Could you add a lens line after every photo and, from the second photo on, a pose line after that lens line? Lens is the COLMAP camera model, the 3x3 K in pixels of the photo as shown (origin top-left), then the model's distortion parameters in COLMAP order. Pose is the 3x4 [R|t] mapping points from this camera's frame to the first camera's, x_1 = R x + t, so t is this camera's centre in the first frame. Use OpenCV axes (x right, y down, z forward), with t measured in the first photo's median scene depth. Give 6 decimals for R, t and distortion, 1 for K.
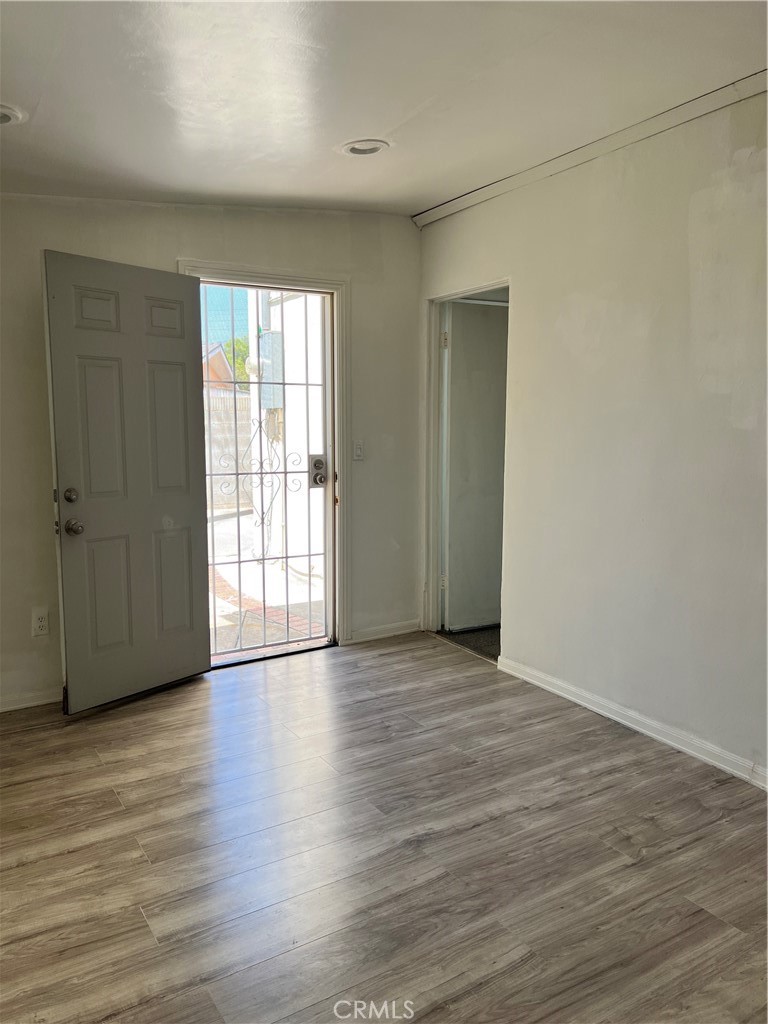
lens RADIAL K [[763.9, 0, 384.0], [0, 763.9, 512.0], [0, 0, 1]] dist [0.057561, -0.078067]
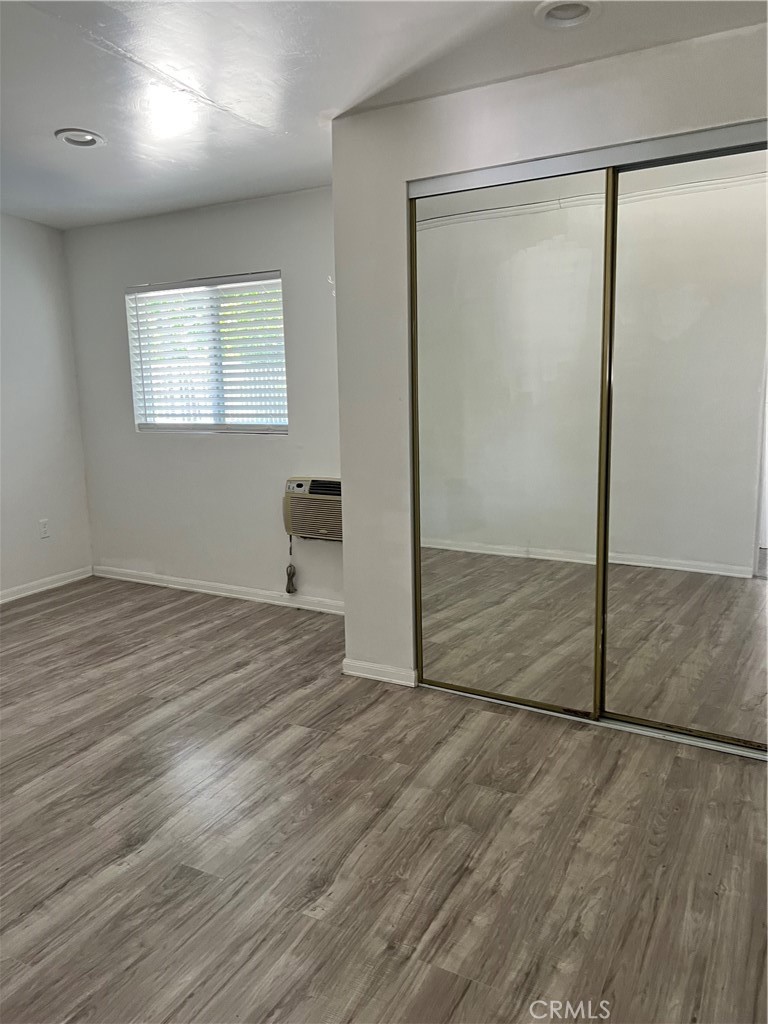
lens RADIAL K [[763.9, 0, 384.0], [0, 763.9, 512.0], [0, 0, 1]] dist [0.057561, -0.078067]
pose [[-0.862432, 0.115418, -0.492838, 0.191924], [-0.030716, 0.959928, 0.278557, -0.208467], [0.505239, 0.255375, -0.824328, 1.831054]]
